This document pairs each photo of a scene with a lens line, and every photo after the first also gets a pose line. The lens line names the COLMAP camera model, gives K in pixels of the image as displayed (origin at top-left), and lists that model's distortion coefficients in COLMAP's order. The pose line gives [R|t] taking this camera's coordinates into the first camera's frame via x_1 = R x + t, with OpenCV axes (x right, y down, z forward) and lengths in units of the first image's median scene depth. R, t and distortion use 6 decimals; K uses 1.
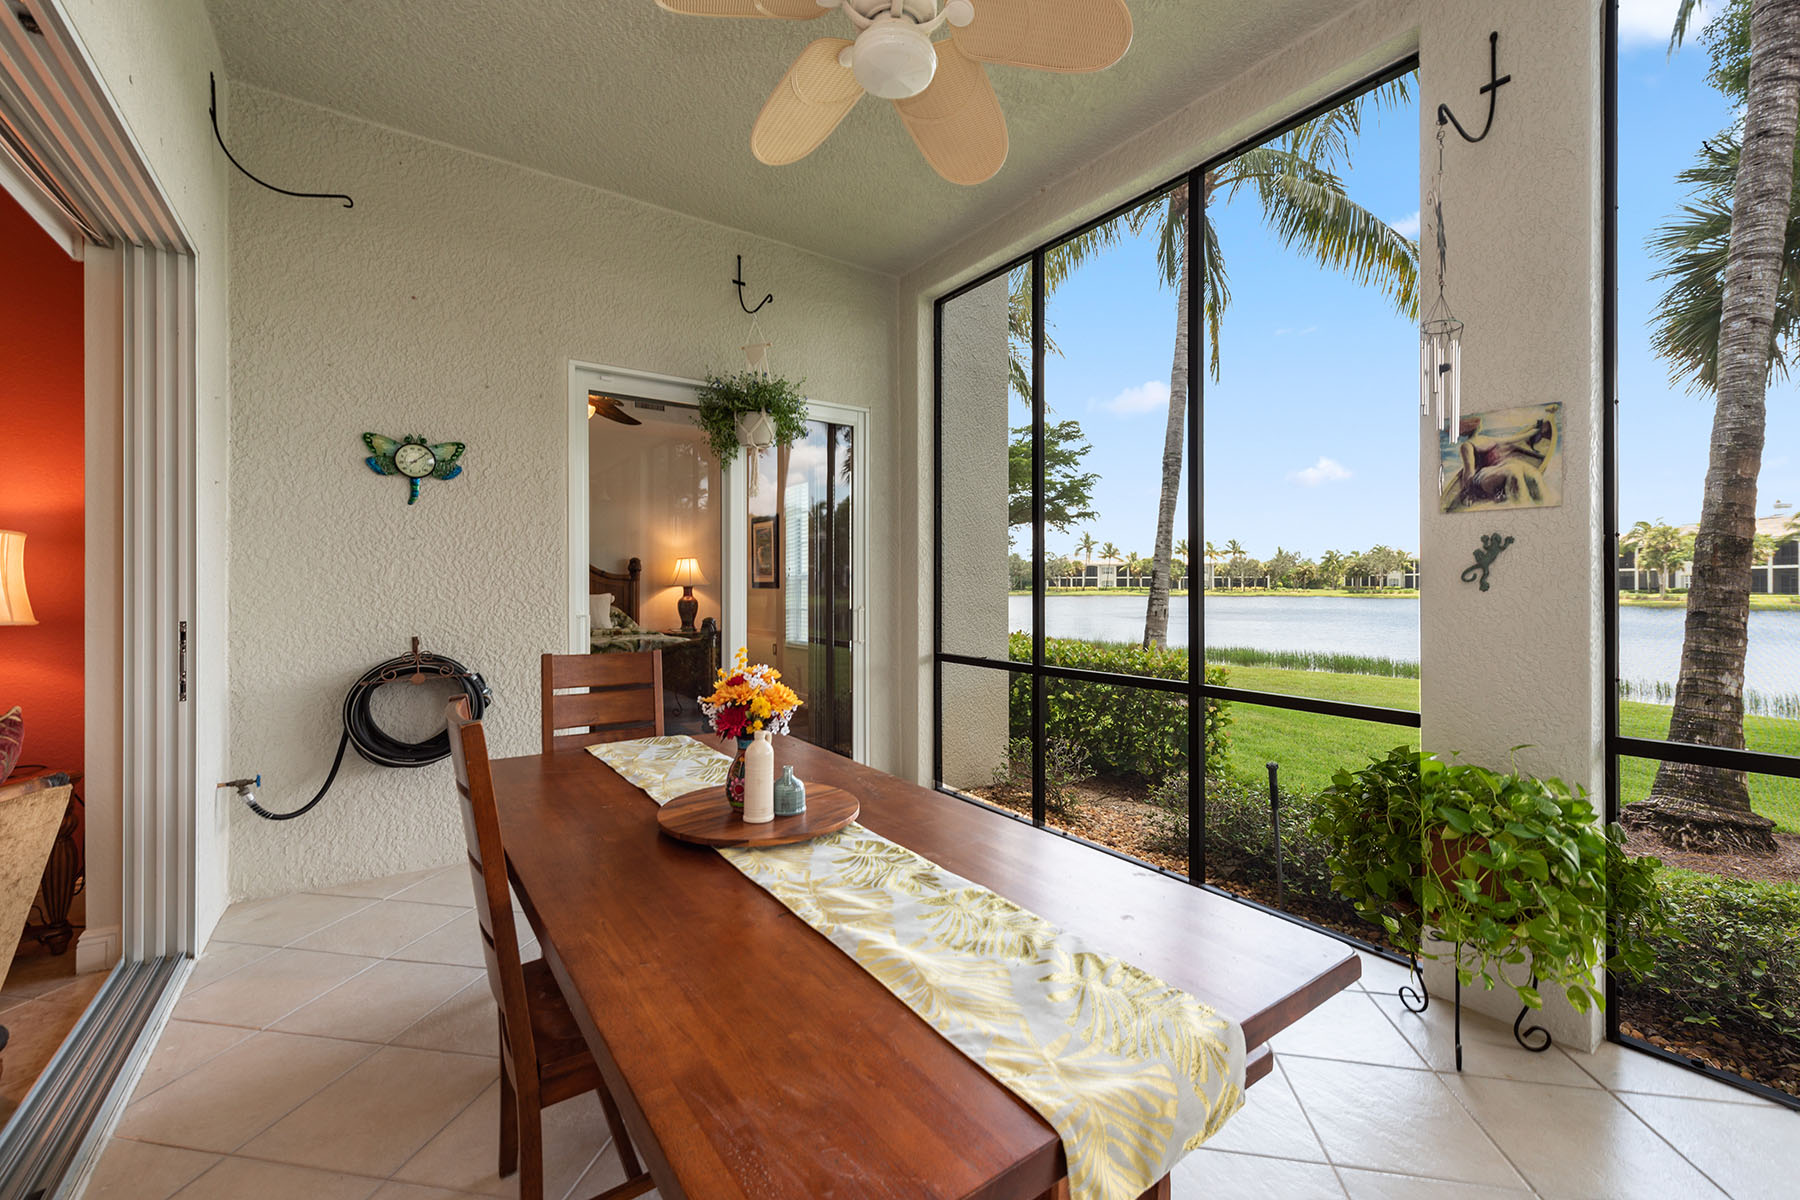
lens RADIAL K [[716.7, 0, 910.8], [0, 716.7, 582.3], [0, 0, 1]] dist [0.013269, -0.001847]
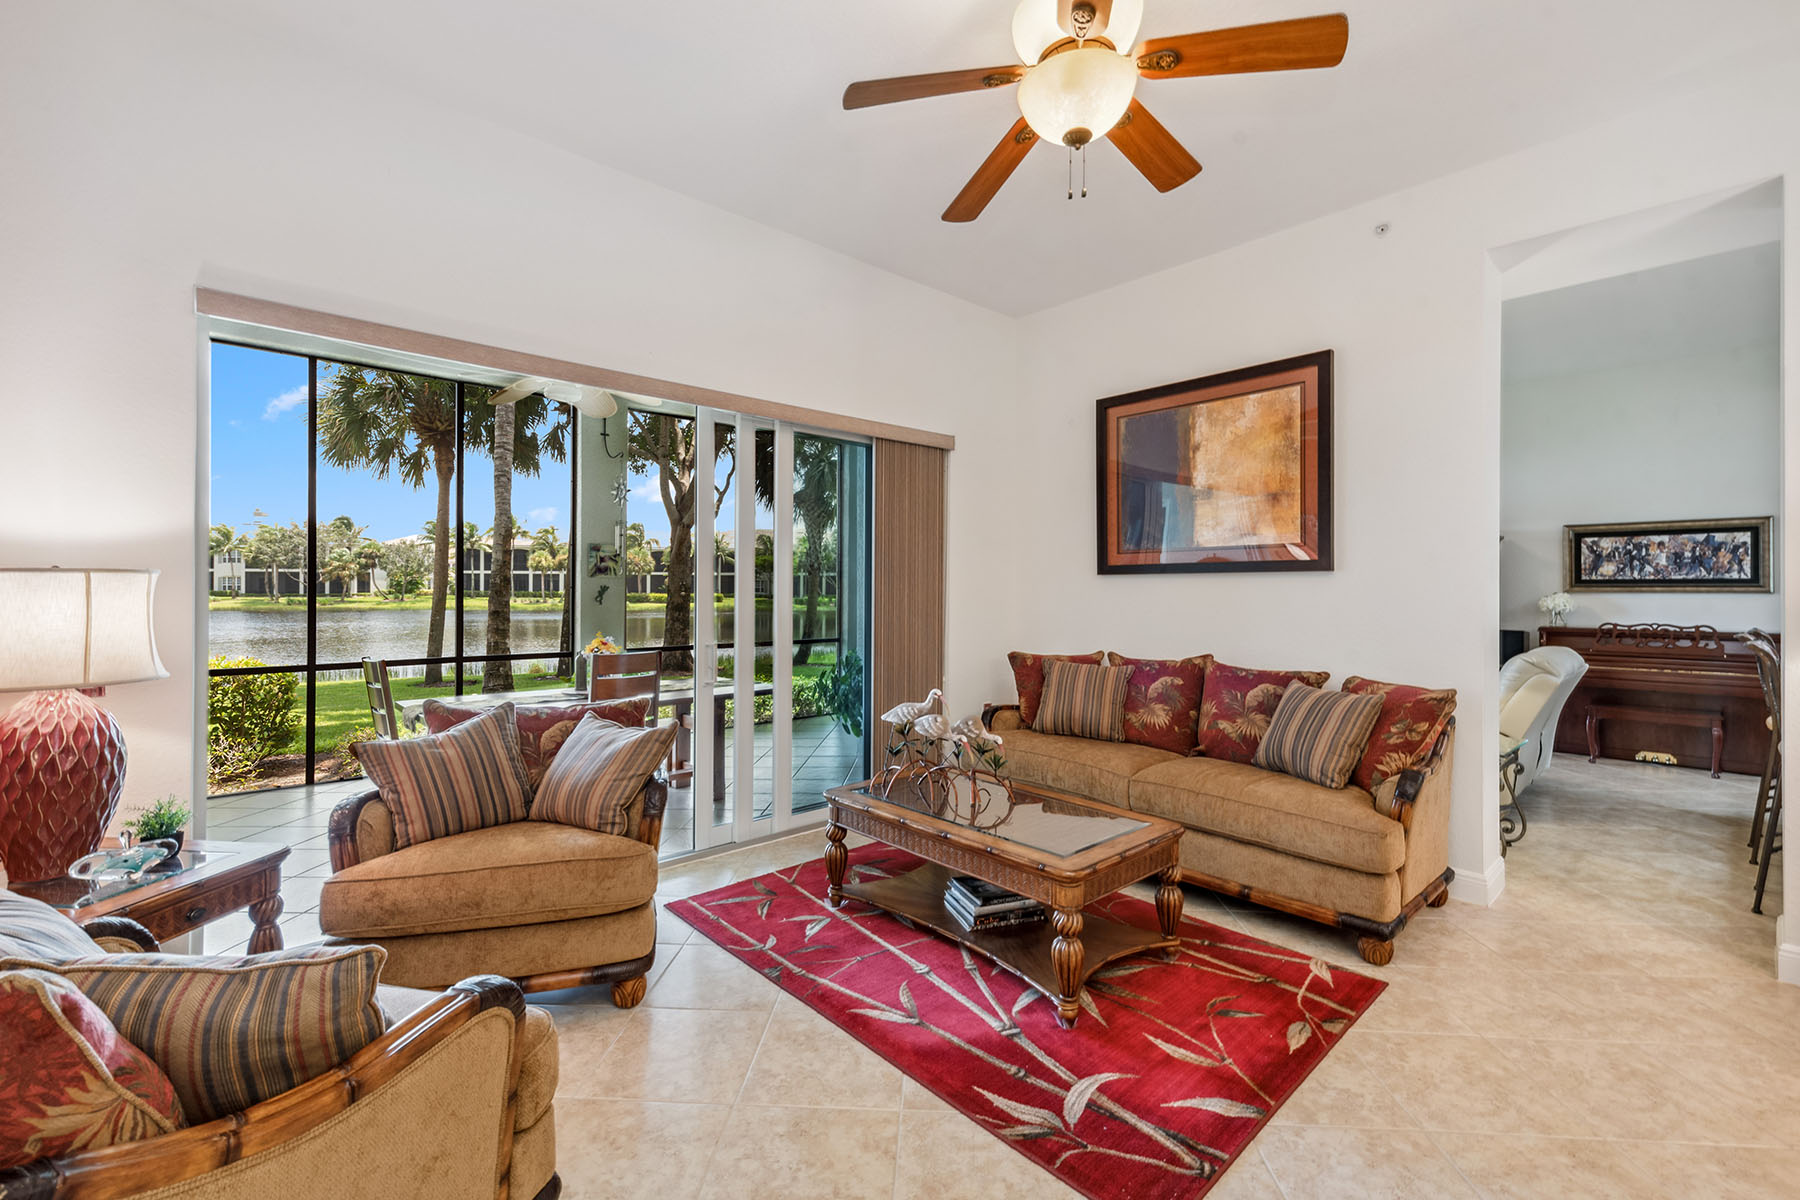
lens RADIAL K [[772.0, 0, 904.4], [0, 772.0, 576.9], [0, 0, 1]] dist [0.000658, -0.001344]
pose [[-0.131869, 0.012214, 0.991192, -2.484197], [-0.004708, 0.999905, -0.012948, -0.066492], [-0.991256, -0.006374, -0.131799, 0.195397]]
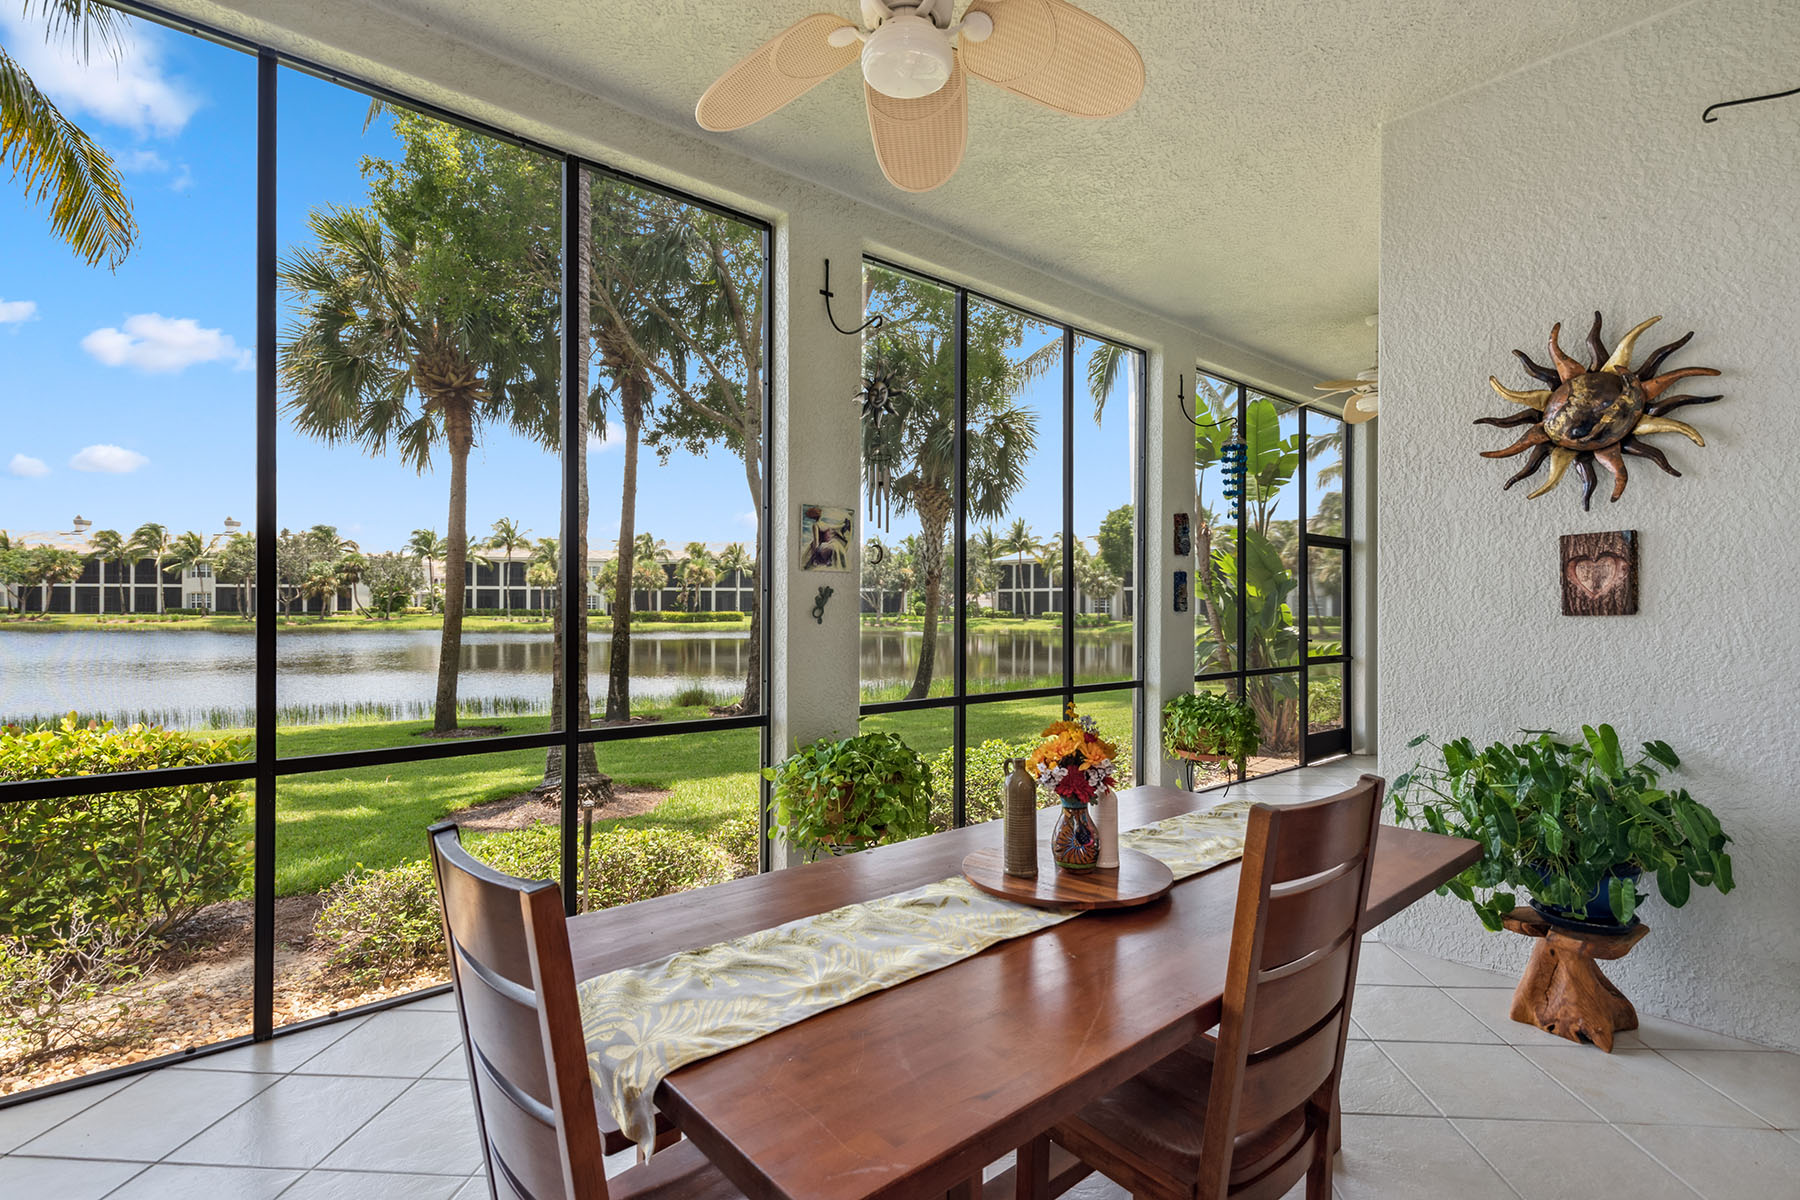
lens RADIAL K [[850.6, 0, 893.6], [0, 850.6, 597.4], [0, 0, 1]] dist [0.003982, -0.000581]
pose [[-0.094340, 0.008377, 0.995505, -0.994929], [-0.005077, 0.999948, -0.008896, -0.028622], [-0.995527, -0.005894, -0.094292, 1.022063]]
